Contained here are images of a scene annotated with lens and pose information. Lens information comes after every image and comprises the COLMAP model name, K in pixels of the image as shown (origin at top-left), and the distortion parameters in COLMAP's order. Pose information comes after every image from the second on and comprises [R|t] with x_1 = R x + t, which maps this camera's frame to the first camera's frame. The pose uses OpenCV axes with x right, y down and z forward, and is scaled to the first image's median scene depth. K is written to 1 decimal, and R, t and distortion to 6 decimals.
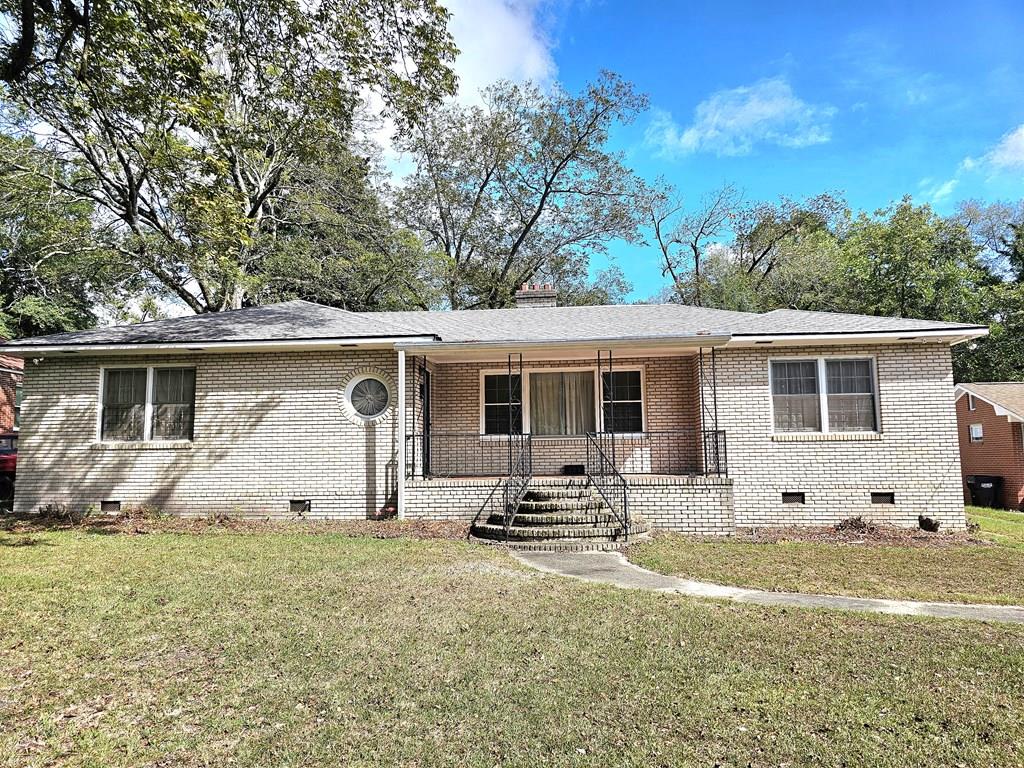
lens RADIAL K [[681.1, 0, 514.0], [0, 681.1, 379.5], [0, 0, 1]] dist [0.071125, -0.075477]
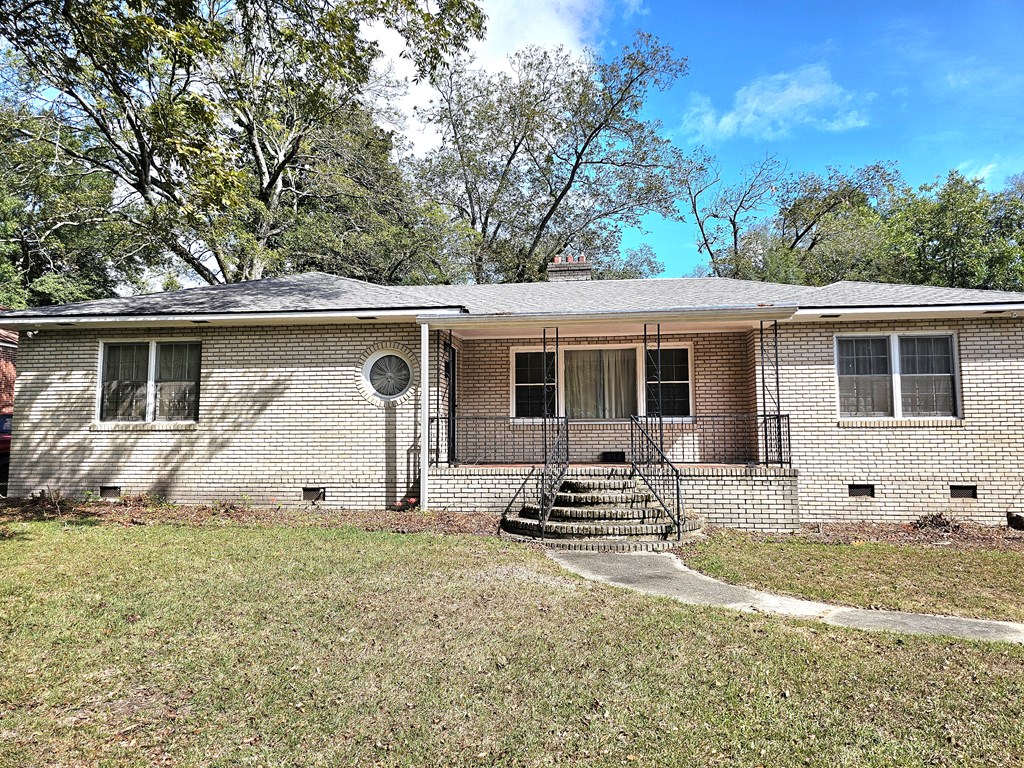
lens RADIAL K [[681.8, 0, 521.5], [0, 681.8, 376.3], [0, 0, 1]] dist [0.064073, -0.059765]
pose [[0.999680, 0.005399, -0.024704, -0.013505], [-0.004884, 0.999771, 0.020853, 0.006955], [0.024811, -0.020725, 0.999477, 0.095141]]
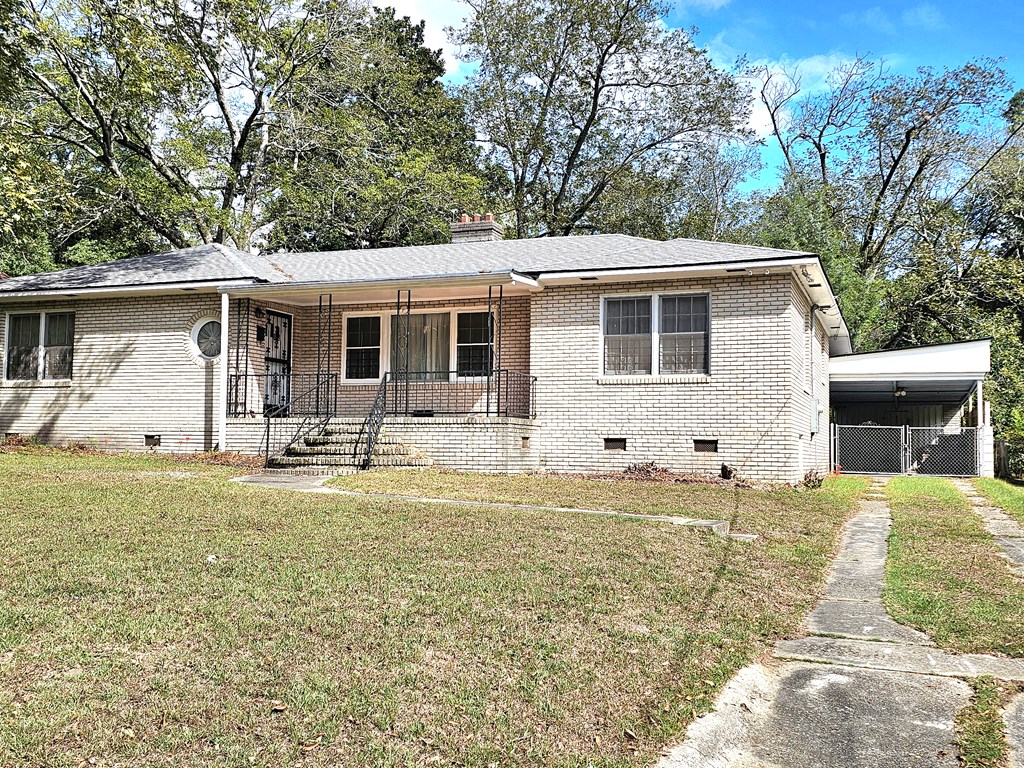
lens RADIAL K [[966.3, 0, 512.0], [0, 966.3, 384.0], [0, 0, 1]] dist [0.072615, -0.017058]
pose [[0.962898, 0.006961, -0.269775, 0.617821], [0.006690, 0.998744, 0.049647, 0.023146], [0.269782, -0.049609, 0.961643, -0.298589]]
